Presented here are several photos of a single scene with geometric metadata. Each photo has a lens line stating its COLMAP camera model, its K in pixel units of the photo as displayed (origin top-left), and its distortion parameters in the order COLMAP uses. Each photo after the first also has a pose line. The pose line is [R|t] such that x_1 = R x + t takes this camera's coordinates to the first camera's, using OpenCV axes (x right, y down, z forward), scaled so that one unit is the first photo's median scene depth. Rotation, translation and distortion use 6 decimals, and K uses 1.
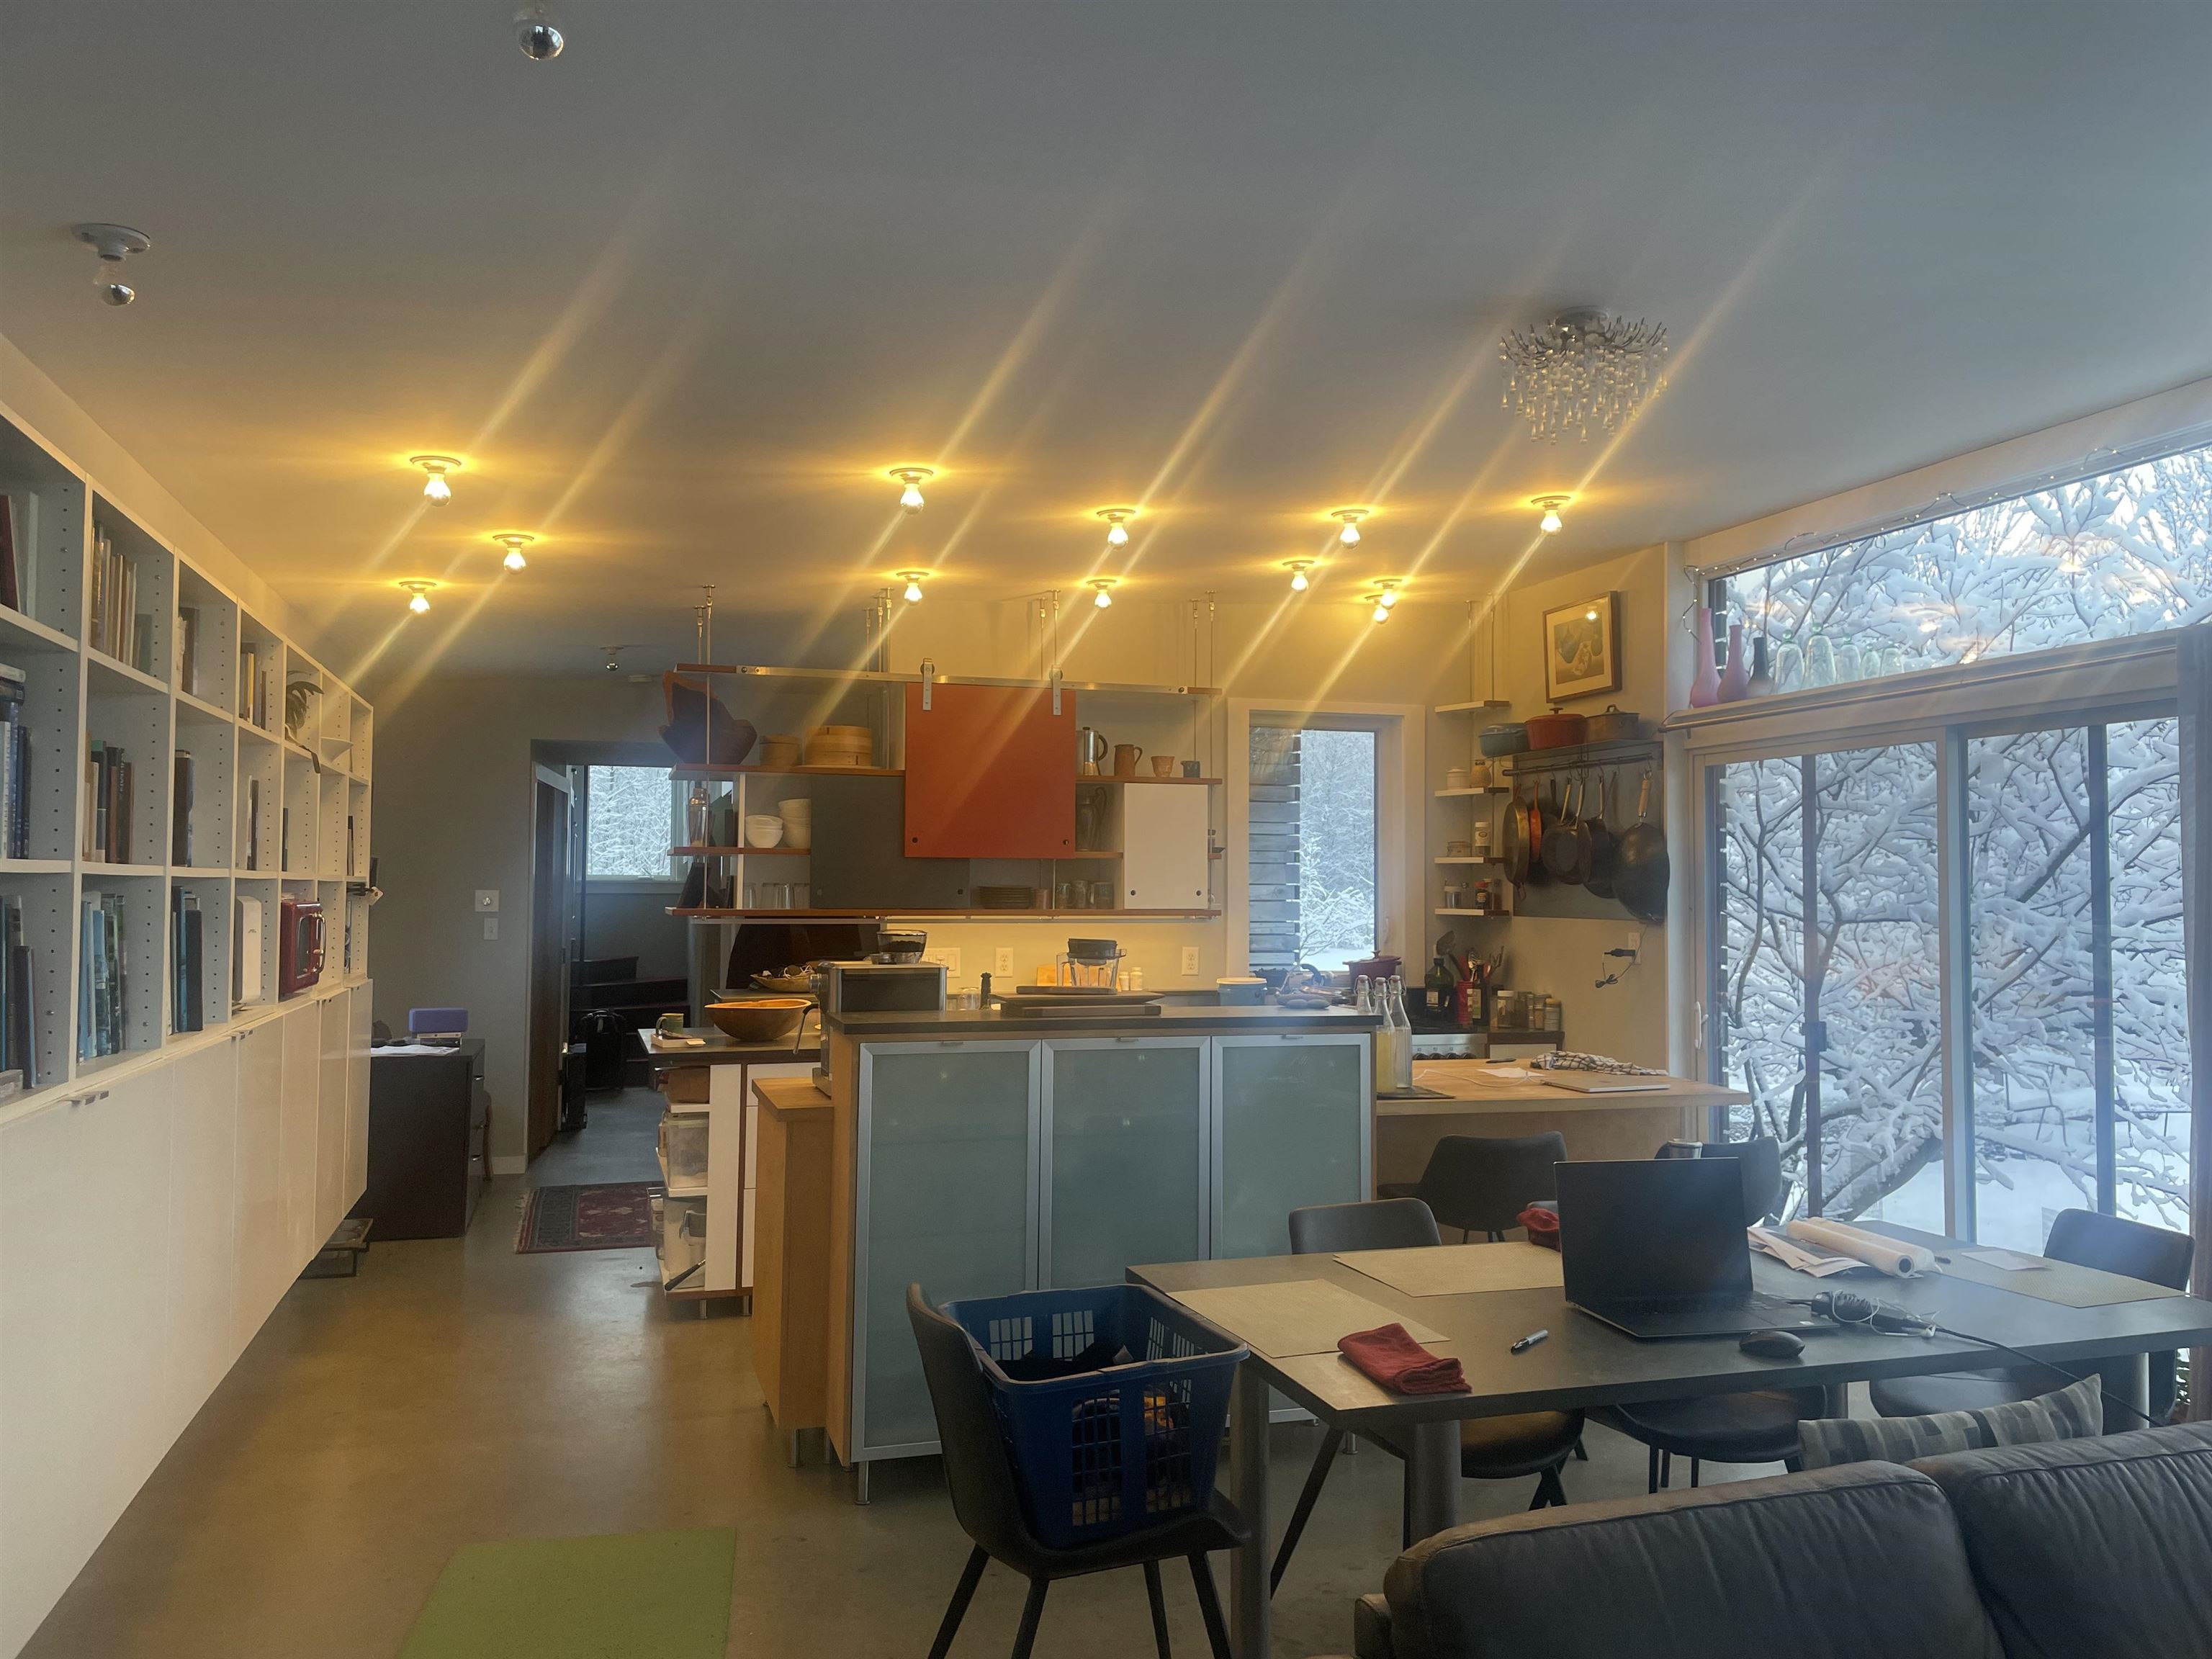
lens RADIAL K [[1693.0, 0, 1113.5], [0, 1693.0, 823.3], [0, 0, 1]] dist [0.050923, -0.000211]
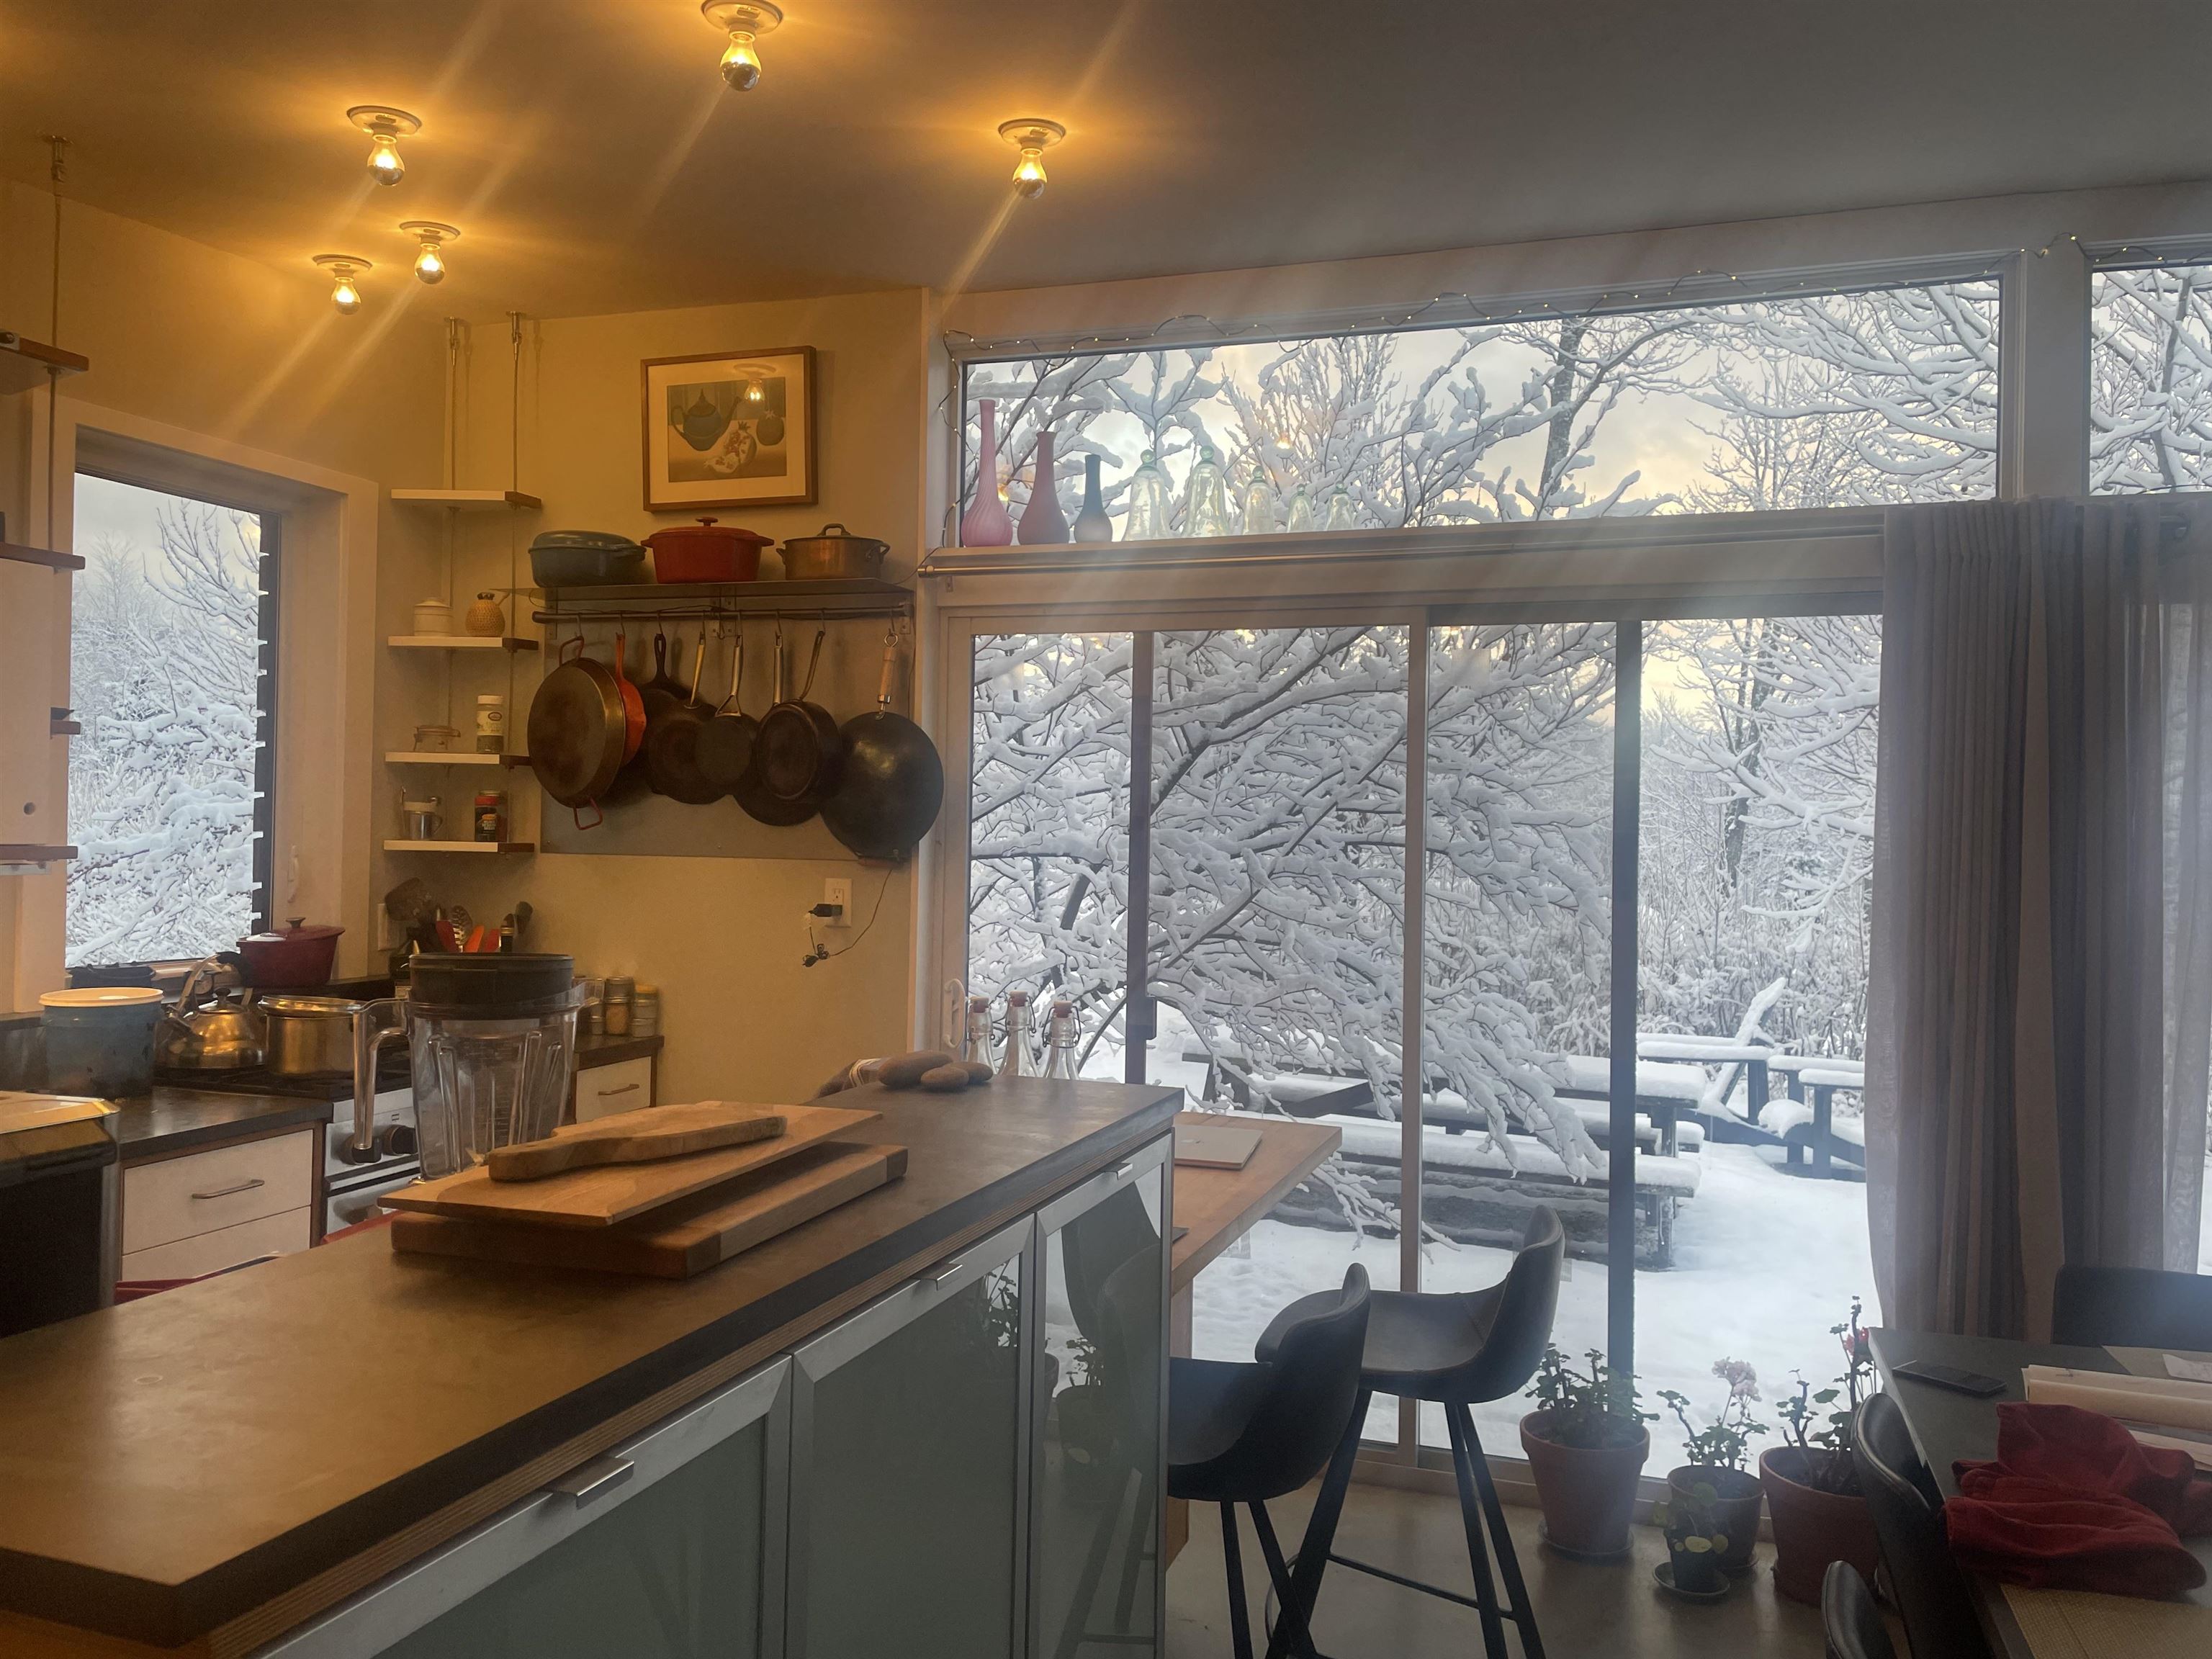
lens RADIAL K [[1693.0, 0, 1107.7], [0, 1693.0, 821.9], [0, 0, 1]] dist [0.050923, -0.000211]
pose [[0.580501, 0.009177, 0.814208, -0.152733], [-0.047091, 0.998641, 0.022319, 0.021262], [-0.812897, -0.051298, 0.580145, 0.501361]]
